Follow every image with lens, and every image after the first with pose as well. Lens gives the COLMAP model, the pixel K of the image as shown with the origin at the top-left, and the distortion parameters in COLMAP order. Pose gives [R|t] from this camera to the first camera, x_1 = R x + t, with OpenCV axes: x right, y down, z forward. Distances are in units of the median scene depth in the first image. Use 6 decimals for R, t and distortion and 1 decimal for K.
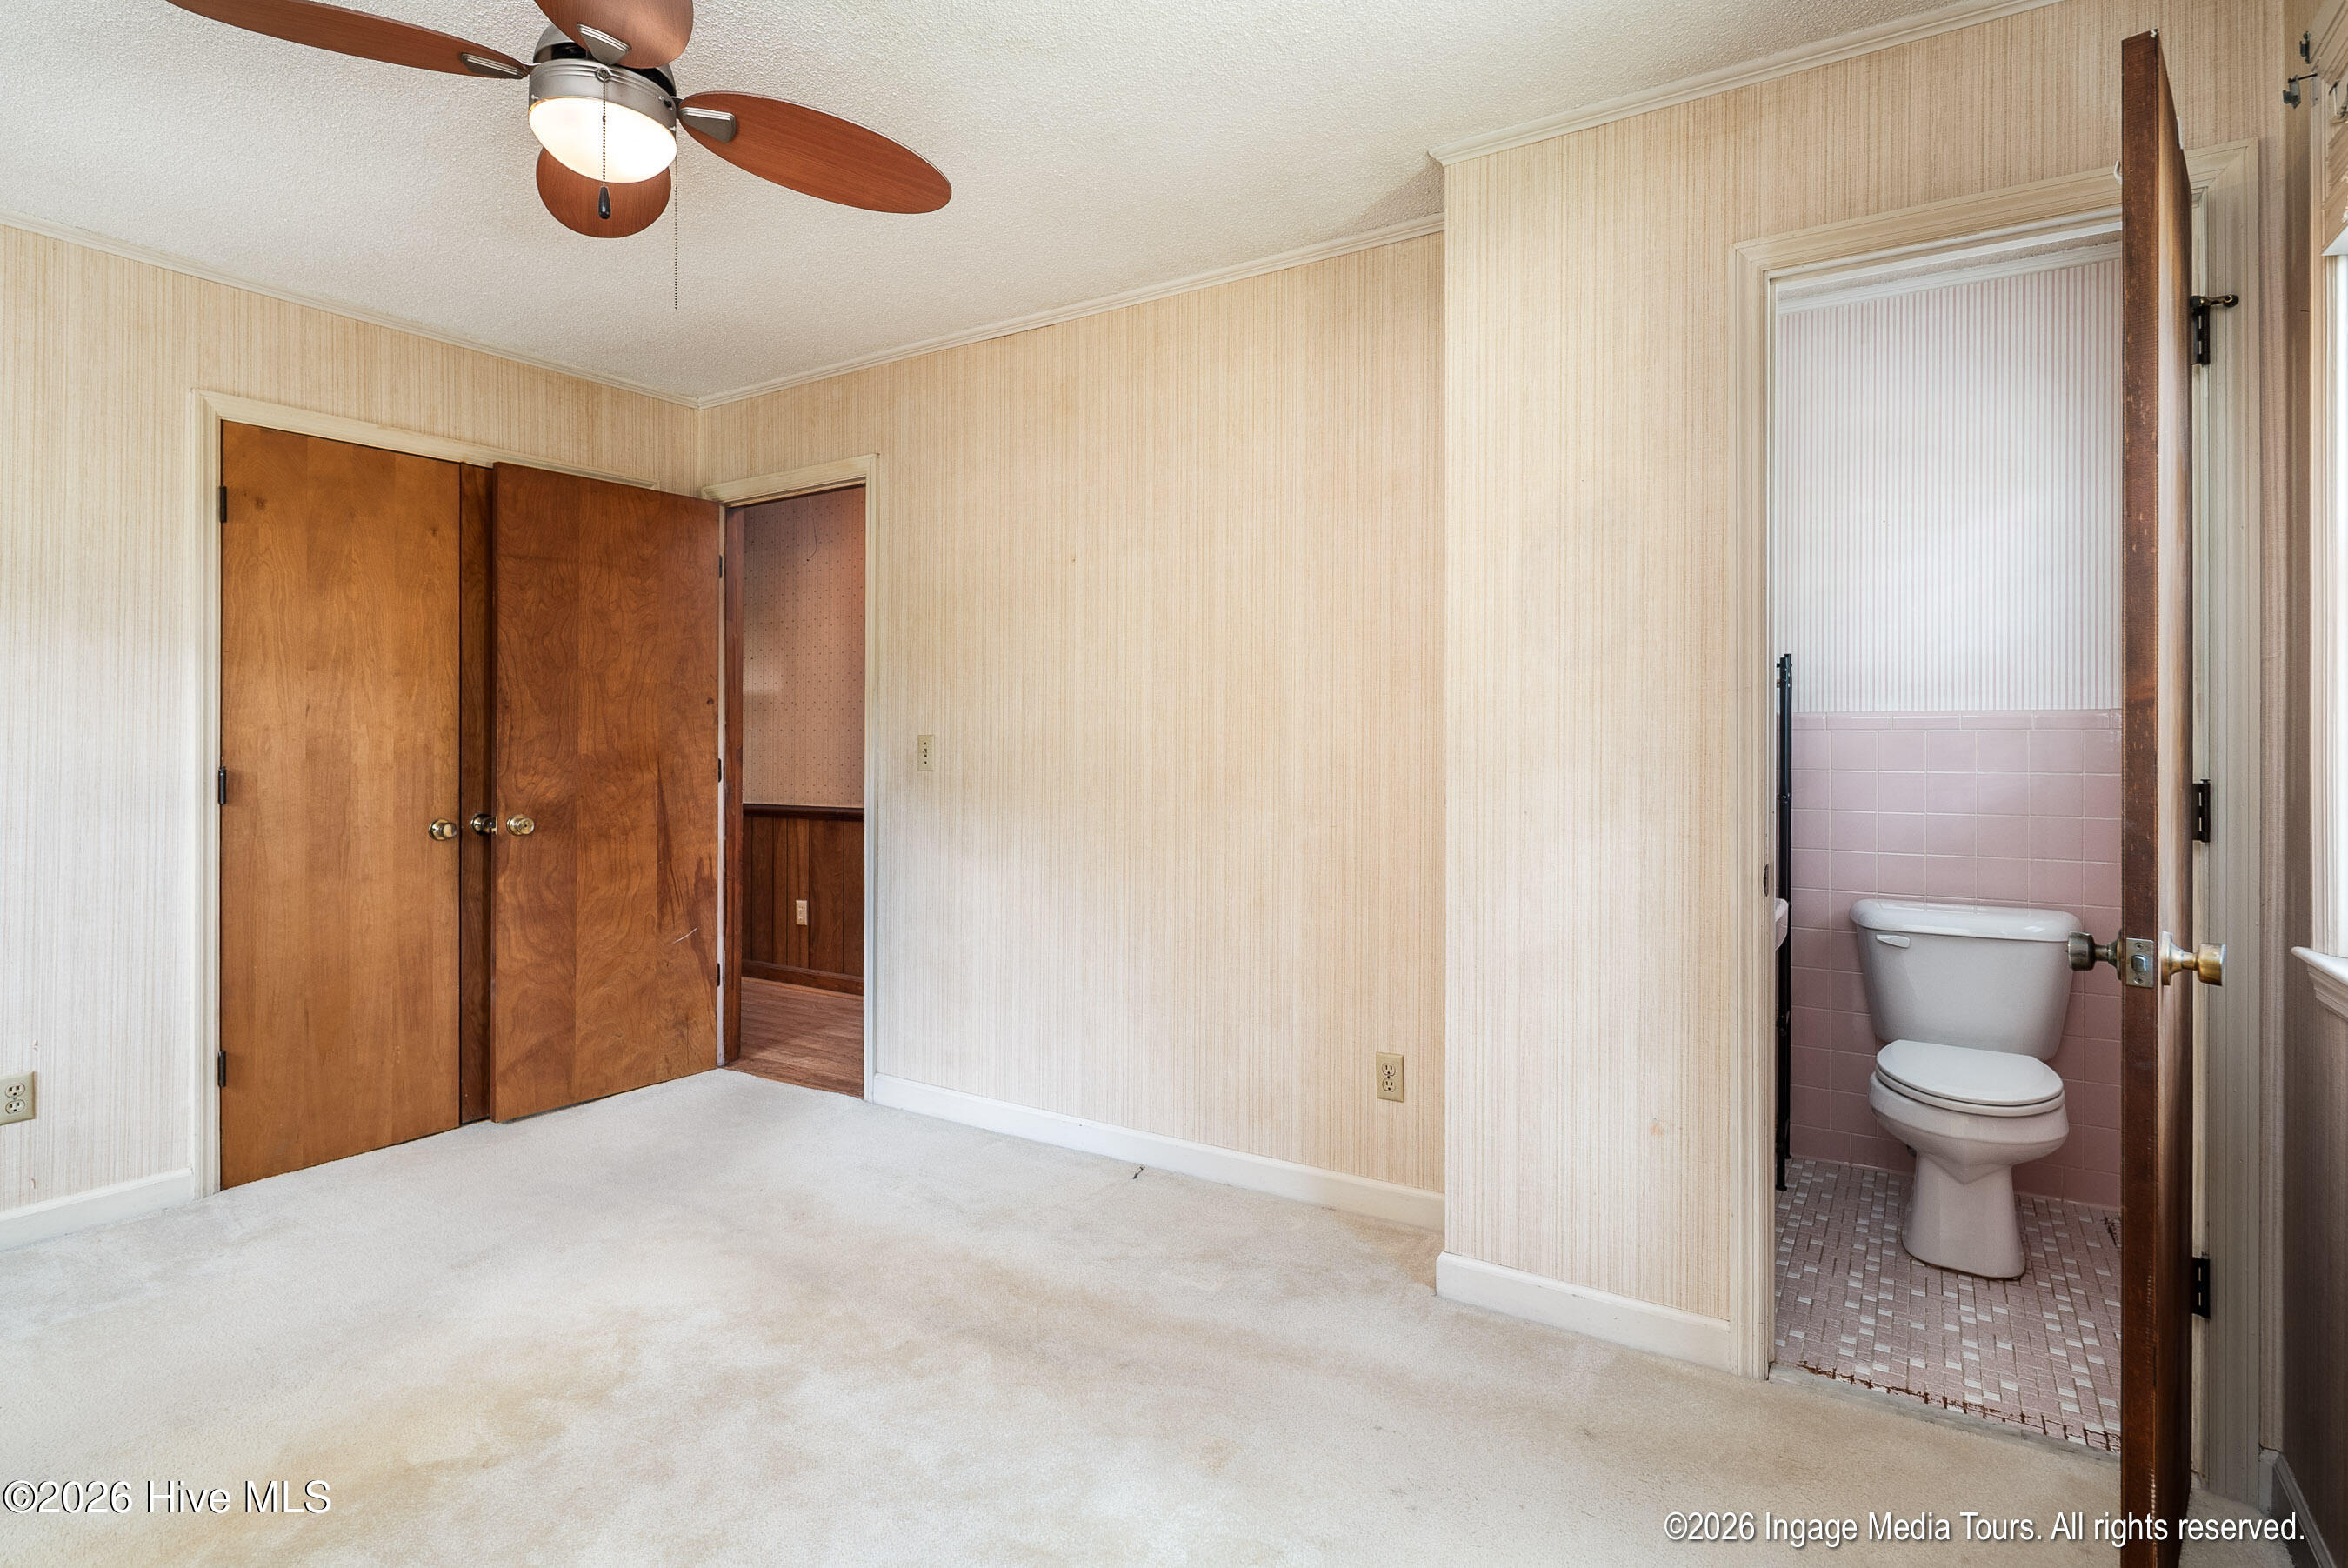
lens RADIAL K [[1166.6, 0, 1173.0], [0, 1166.6, 741.8], [0, 0, 1]] dist [0.000023, -0.008026]
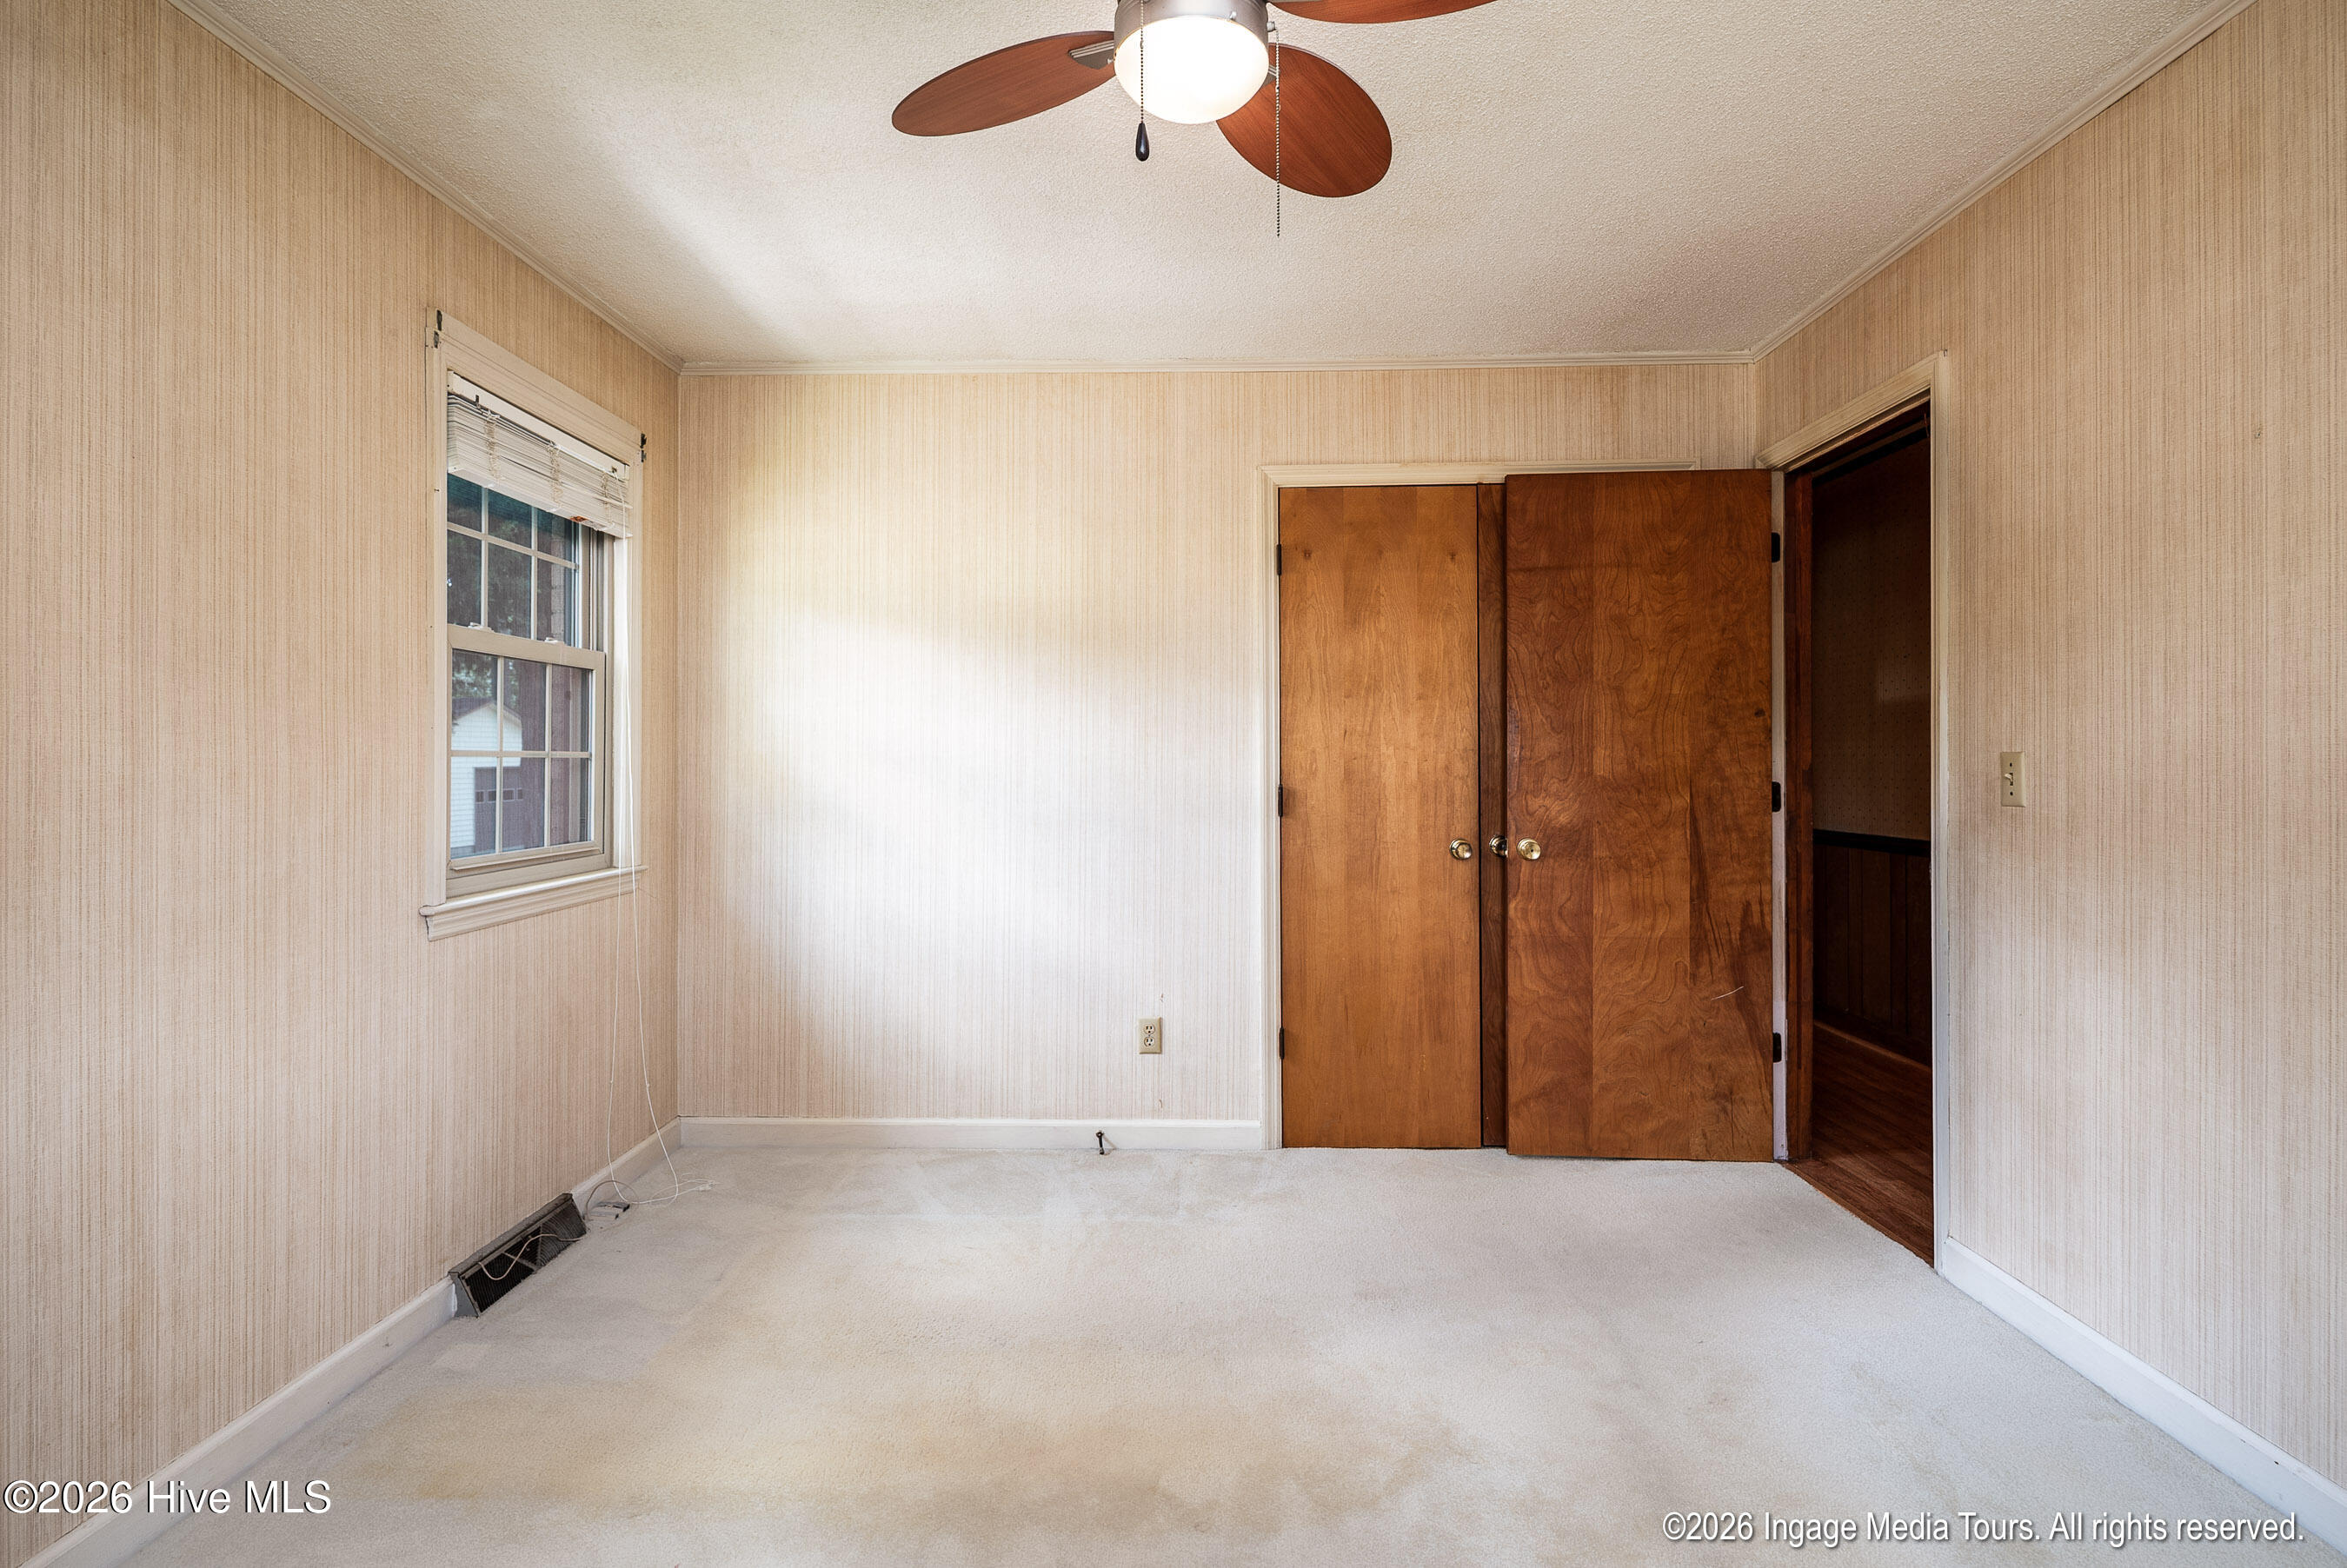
lens RADIAL K [[1175.9, 0, 1170.3], [0, 1175.9, 754.2], [0, 0, 1]] dist [-0.001063, -0.000982]
pose [[0.513961, -0.006417, -0.857789, 0.117214], [0.002646, 0.999979, -0.005895, -0.001859], [0.857809, 0.000760, 0.513967, 0.251525]]
